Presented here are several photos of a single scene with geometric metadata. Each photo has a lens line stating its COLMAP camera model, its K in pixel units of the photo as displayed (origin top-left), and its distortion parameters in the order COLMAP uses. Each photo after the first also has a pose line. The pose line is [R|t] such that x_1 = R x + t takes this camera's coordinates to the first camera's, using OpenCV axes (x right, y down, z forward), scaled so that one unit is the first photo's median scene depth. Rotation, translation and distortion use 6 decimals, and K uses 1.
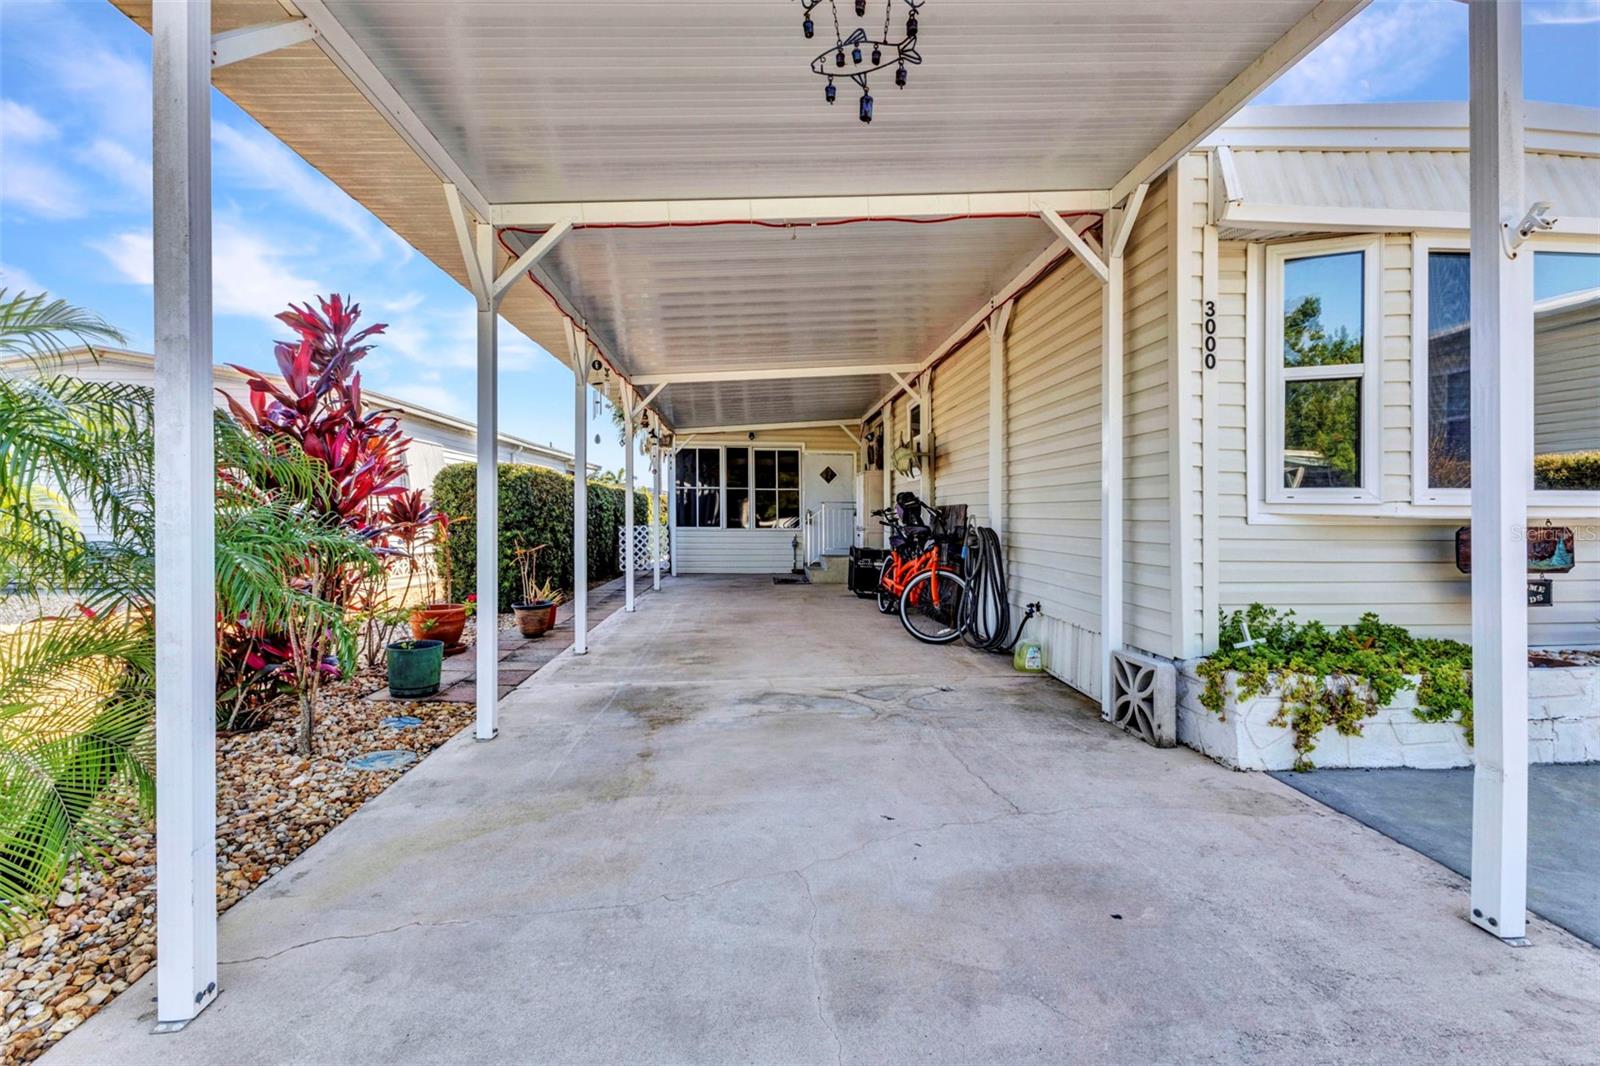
lens RADIAL K [[711.7, 0, 795.6], [0, 711.7, 519.2], [0, 0, 1]] dist [0.012010, -0.001380]
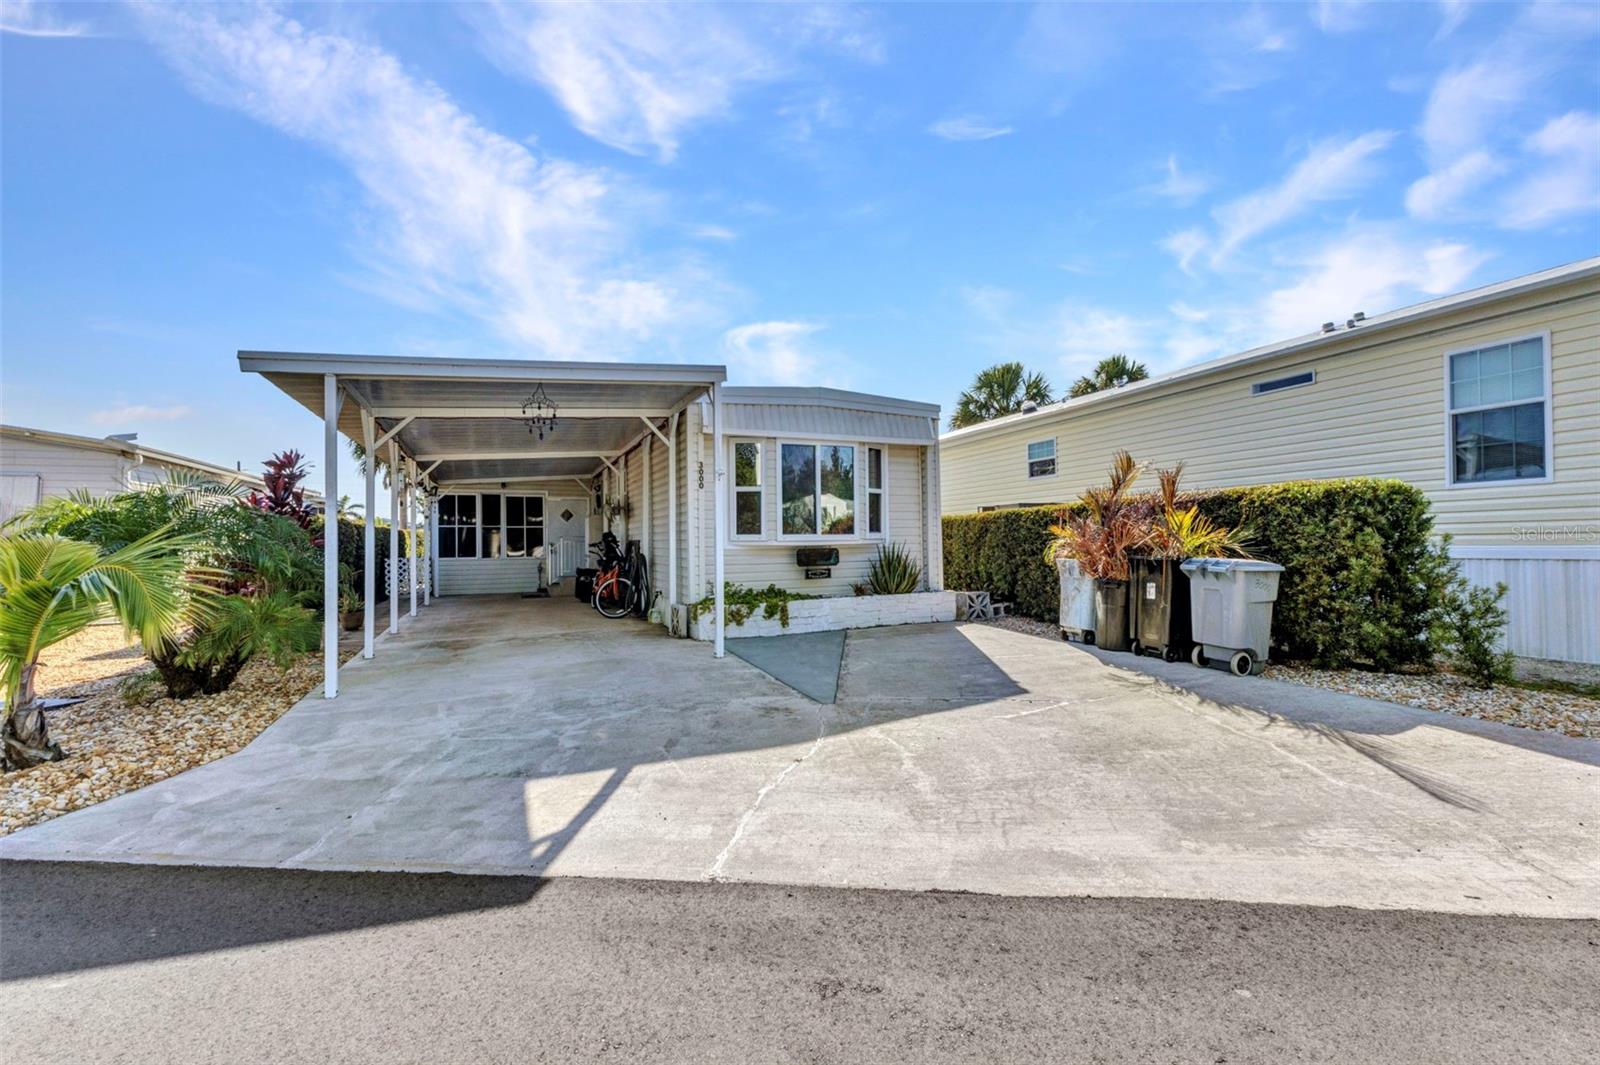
lens RADIAL K [[711.7, 0, 796.2], [0, 711.7, 508.8], [0, 0, 1]] dist [0.012010, -0.001380]
pose [[0.946049, -0.001636, 0.324018, 0.034378], [0.018395, 0.998646, -0.048666, -0.004135], [-0.323500, 0.052001, 0.944798, -0.630755]]
